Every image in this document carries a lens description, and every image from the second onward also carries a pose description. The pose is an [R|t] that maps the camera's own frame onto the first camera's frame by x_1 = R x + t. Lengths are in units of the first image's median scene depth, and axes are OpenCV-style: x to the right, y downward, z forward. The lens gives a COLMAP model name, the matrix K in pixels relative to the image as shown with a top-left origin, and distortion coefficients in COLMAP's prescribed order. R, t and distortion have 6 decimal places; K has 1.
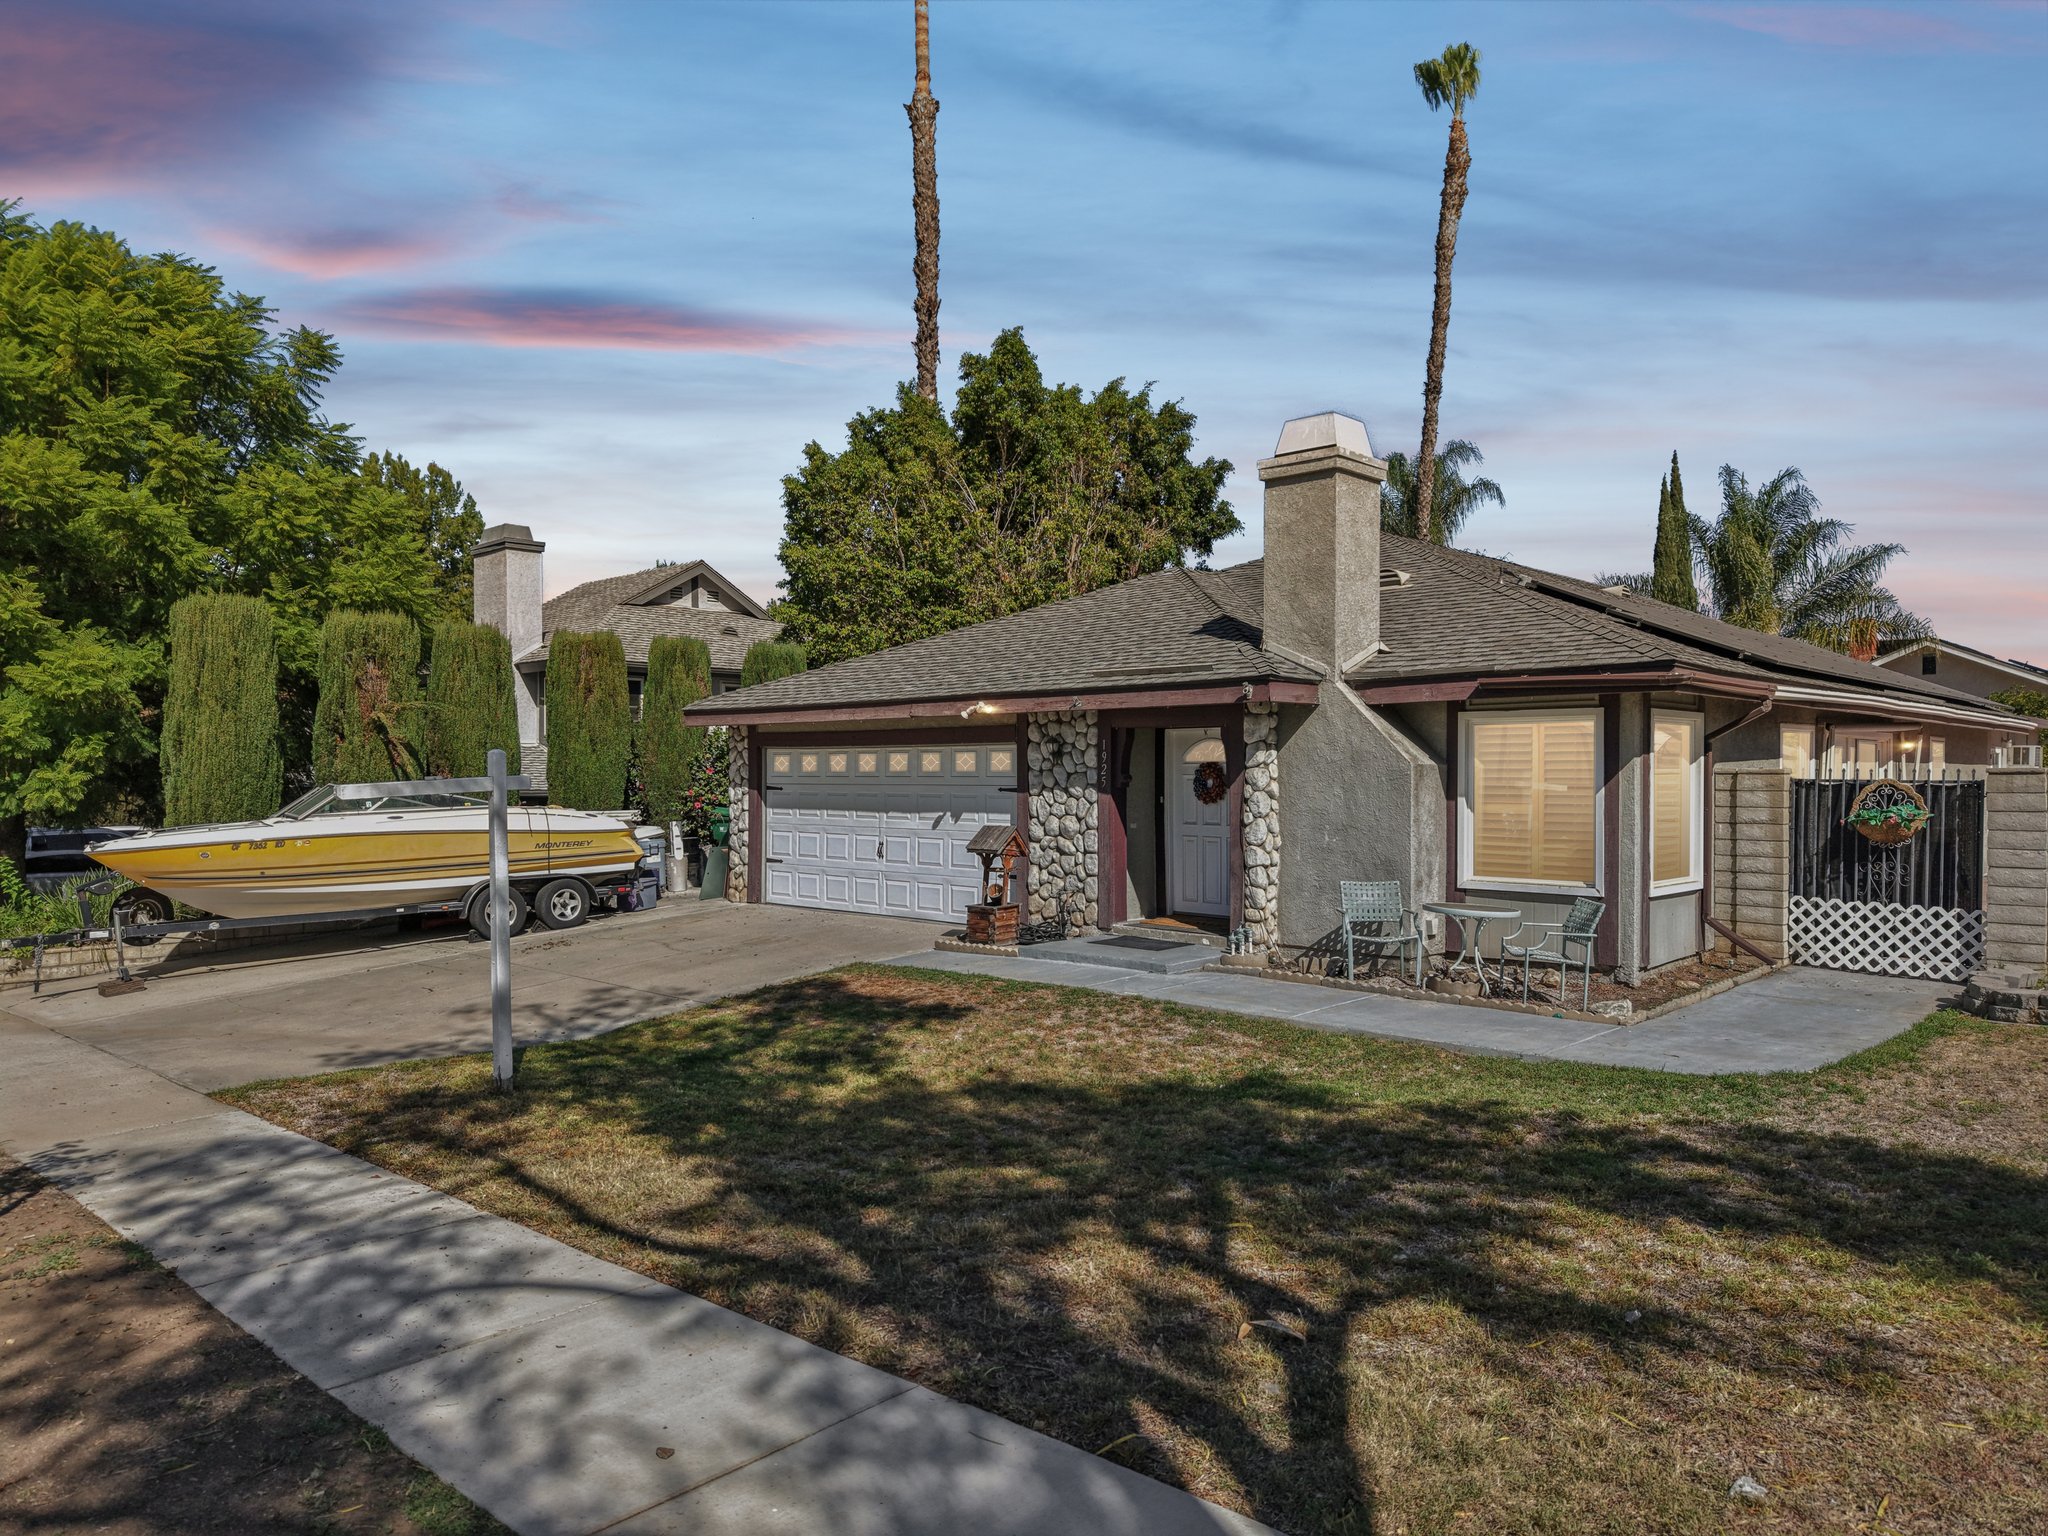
lens RADIAL K [[1338.6, 0, 1065.8], [0, 1338.6, 770.5], [0, 0, 1]] dist [0.050839, 0.000087]
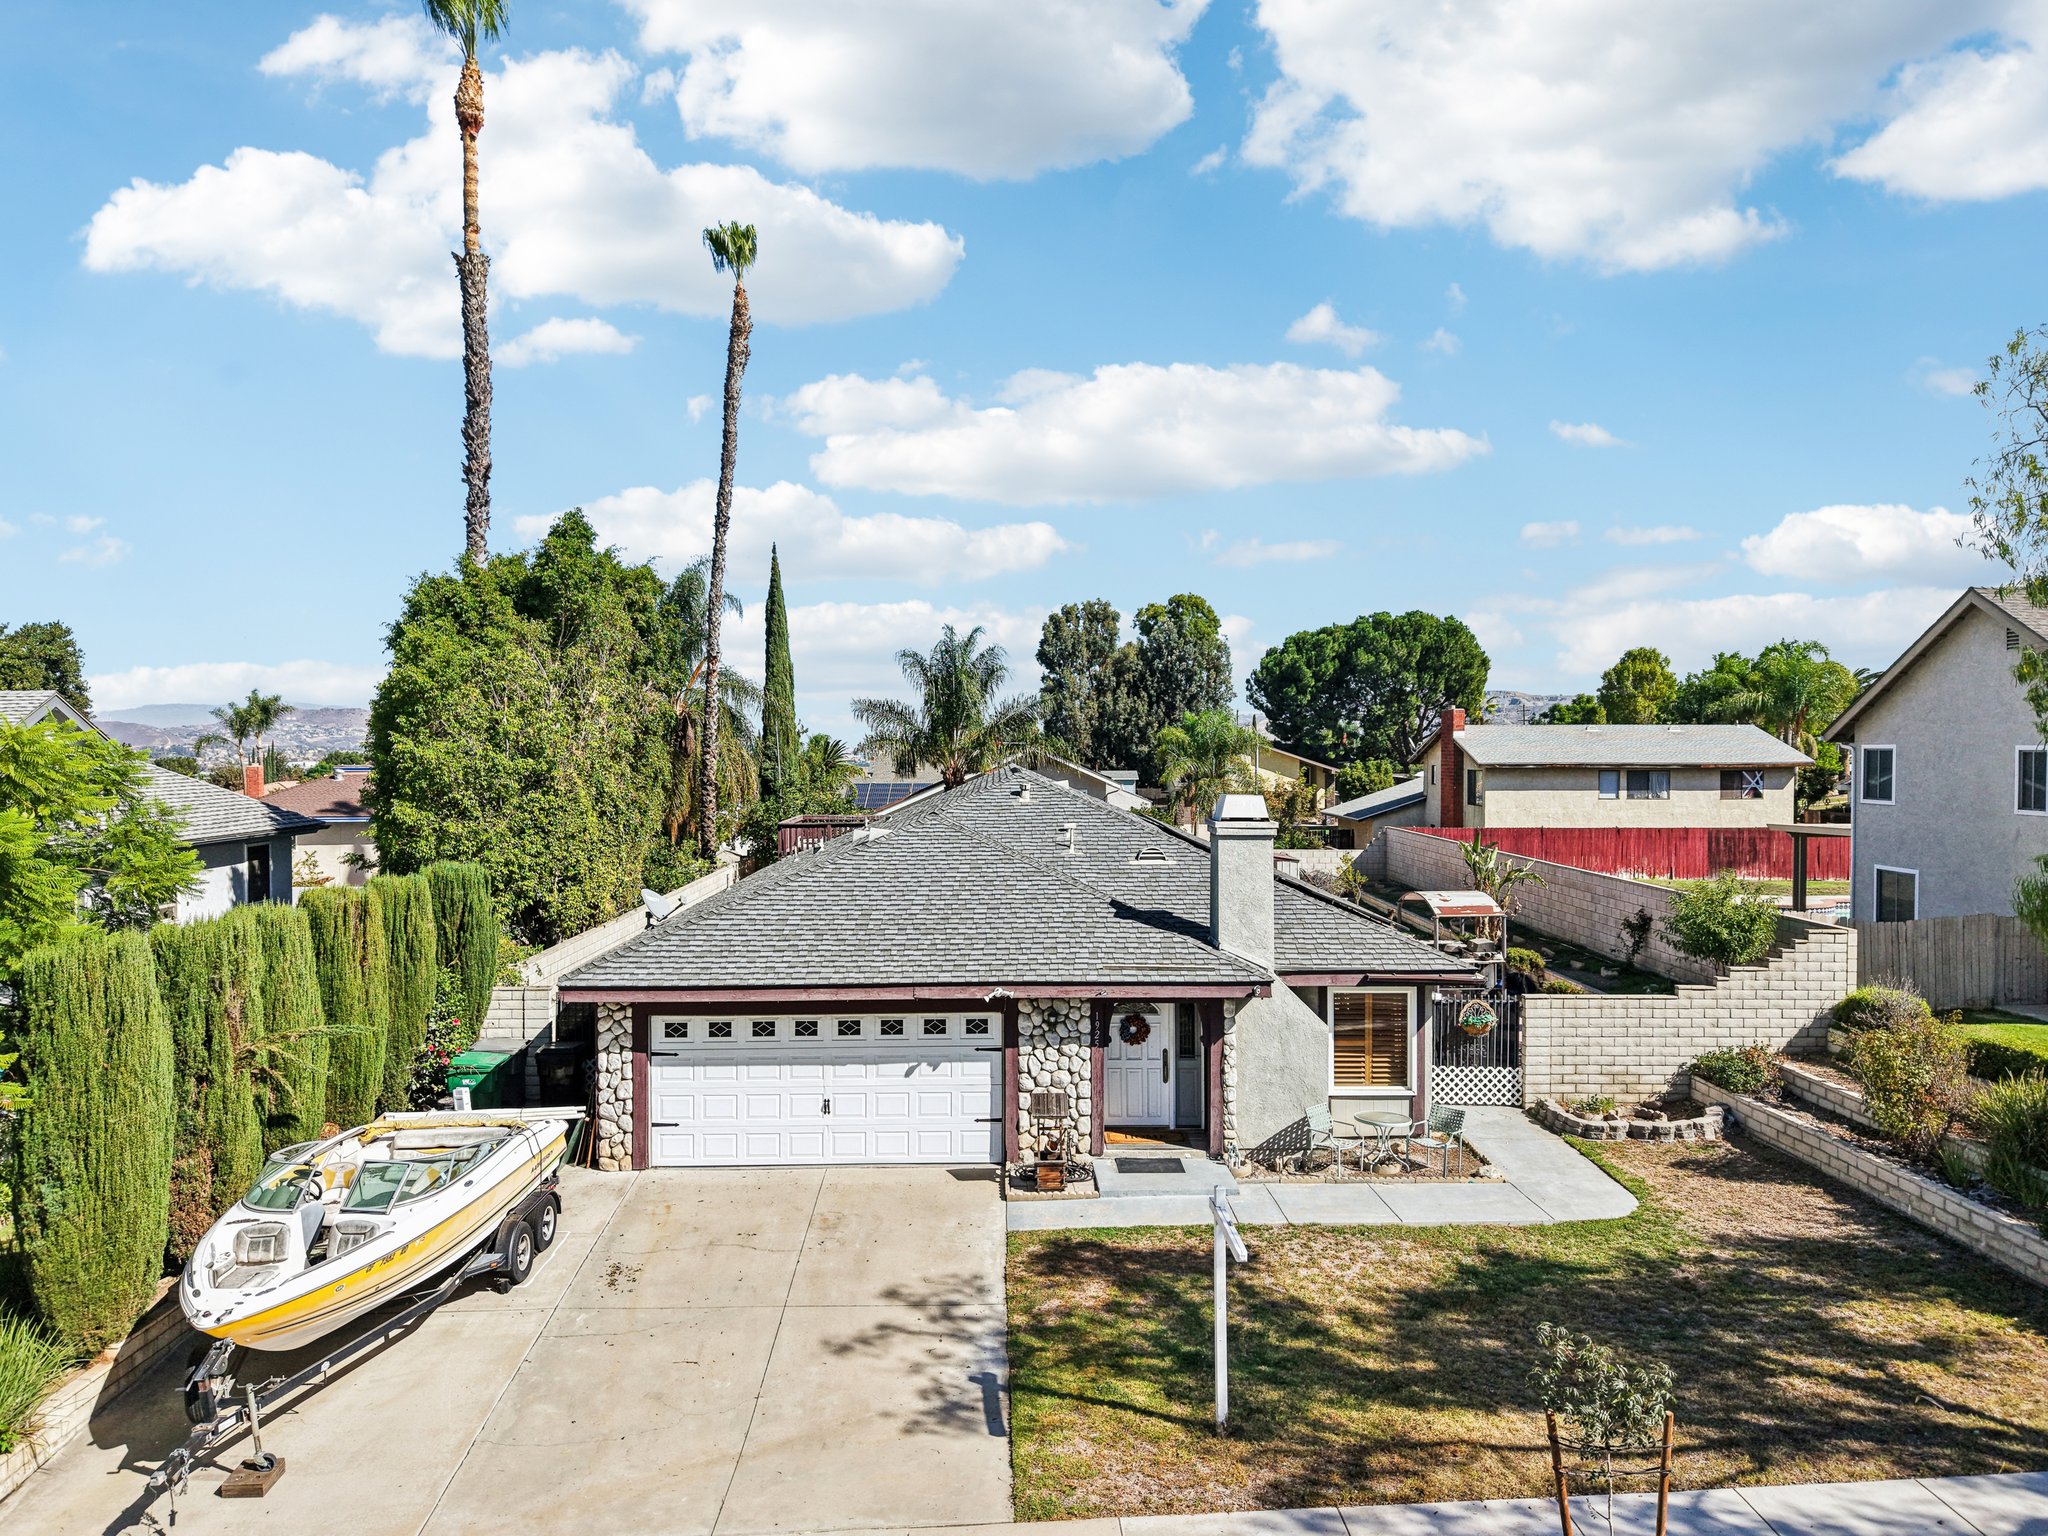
lens RADIAL K [[1402.9, 0, 1010.0], [0, 1402.9, 796.9], [0, 0, 1]] dist [0.011352, -0.007033]
pose [[0.724154, -0.020868, 0.689323, -1.112322], [0.003828, 0.999648, 0.026241, -0.307460], [-0.689628, -0.016364, 0.723979, 0.068397]]
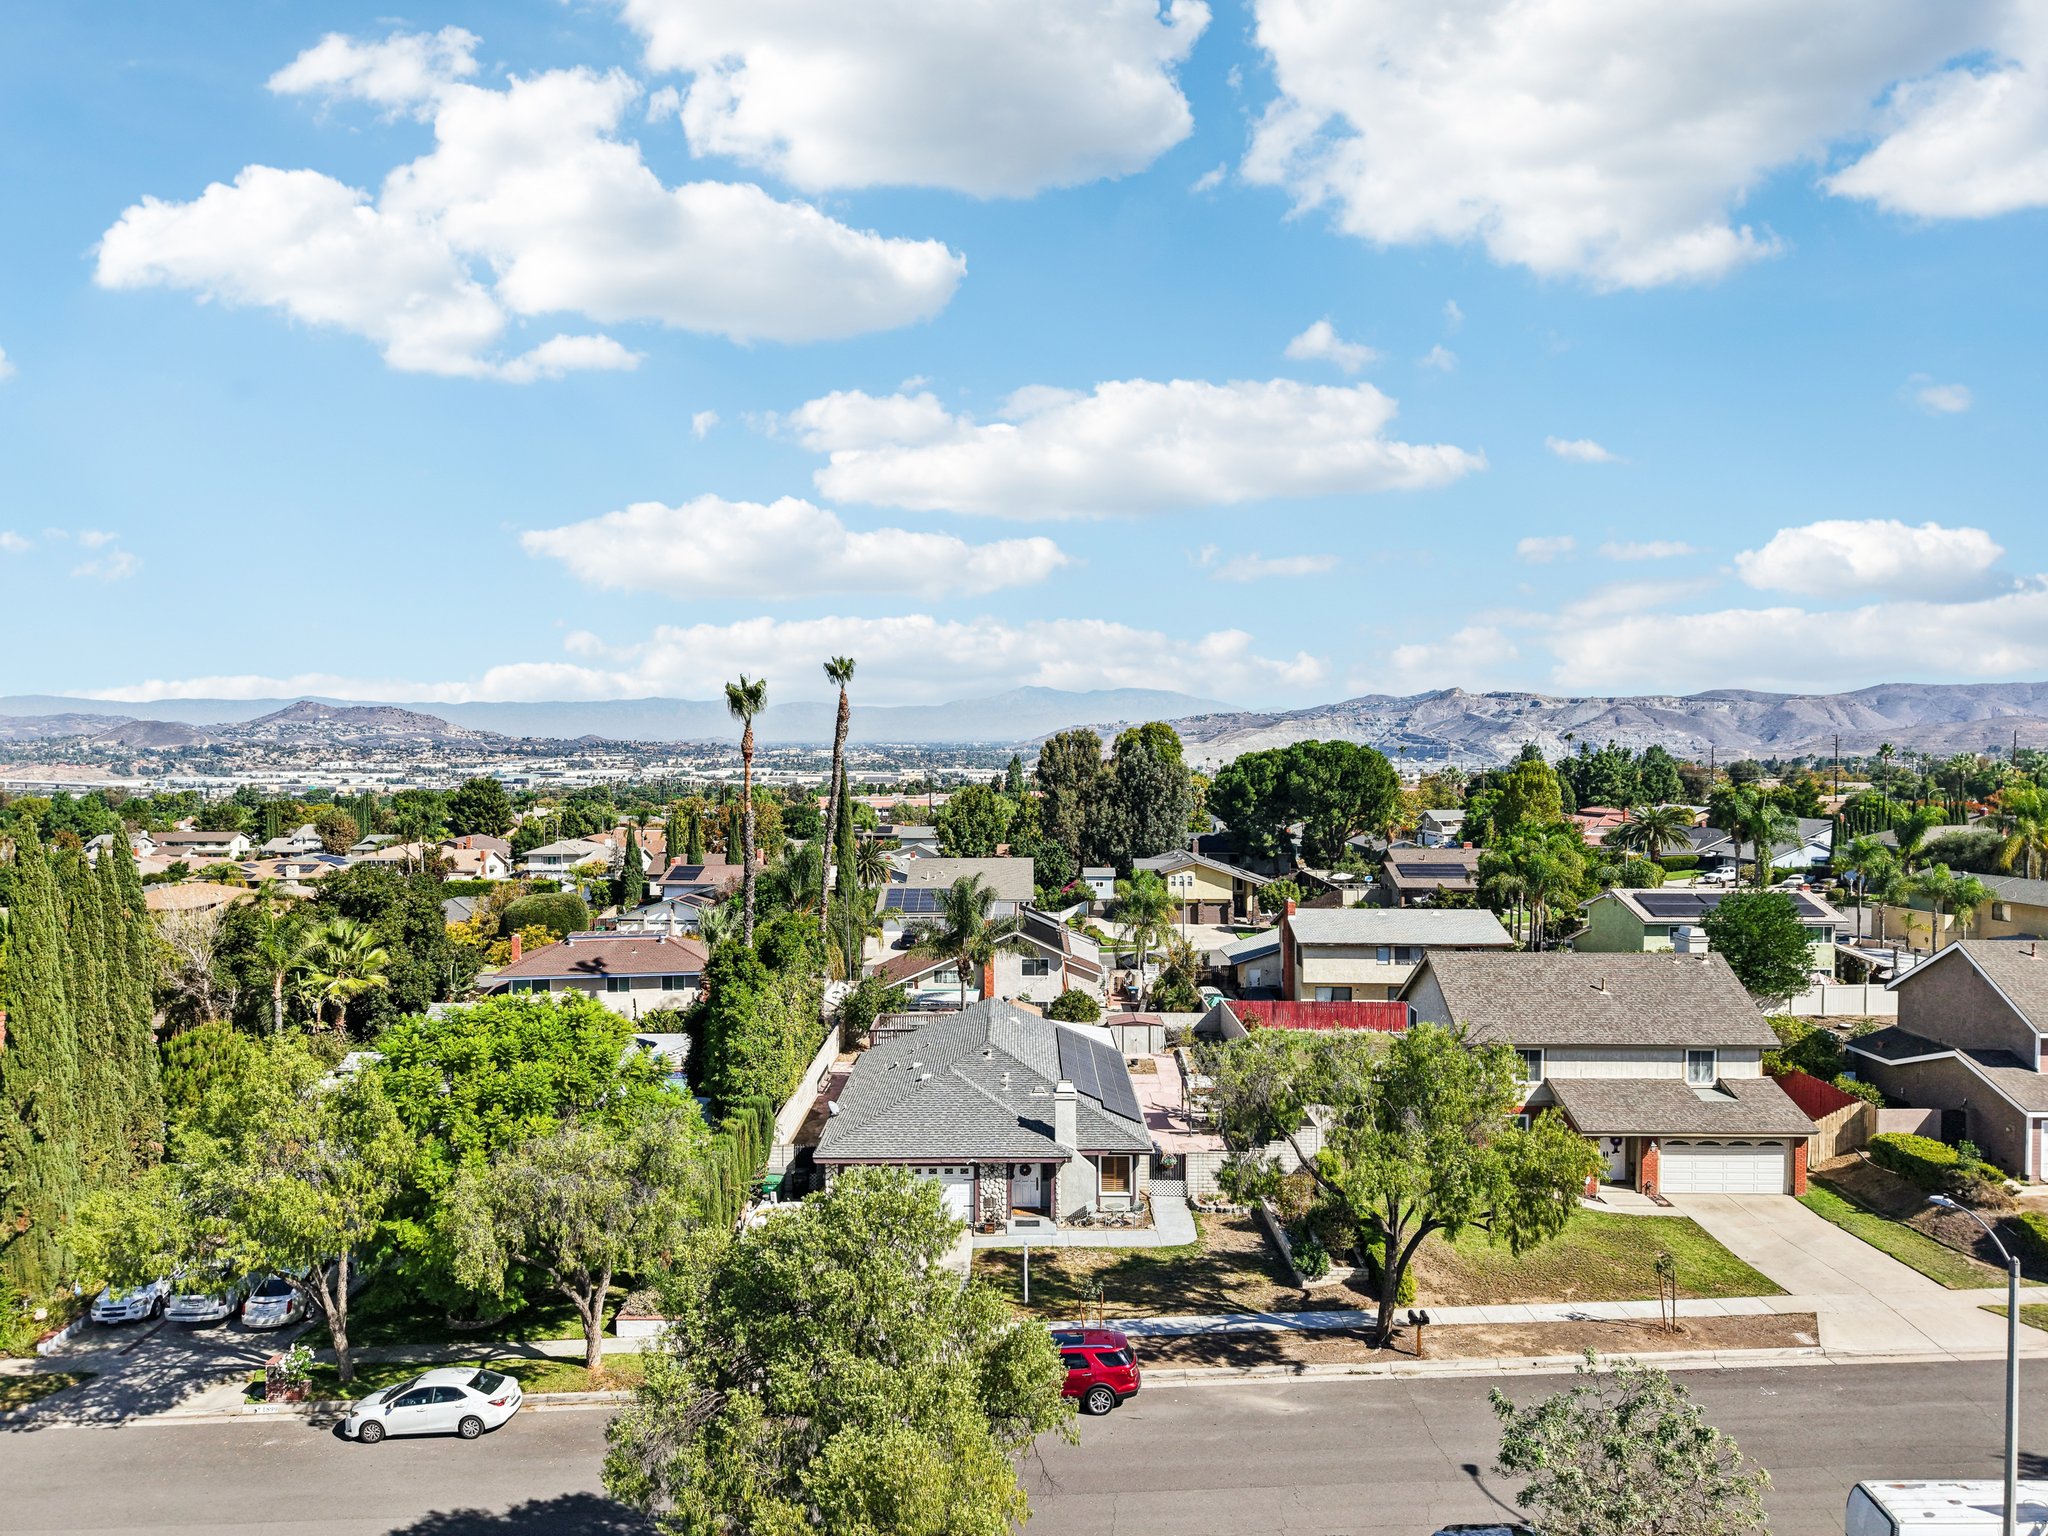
lens RADIAL K [[1402.9, 0, 1010.0], [0, 1402.9, 796.9], [0, 0, 1]] dist [0.011352, -0.007033]
pose [[0.735629, -0.022767, 0.677002, -2.801010], [-0.000160, 0.999429, 0.033783, -1.275854], [-0.677385, -0.024960, 0.735205, -1.945510]]
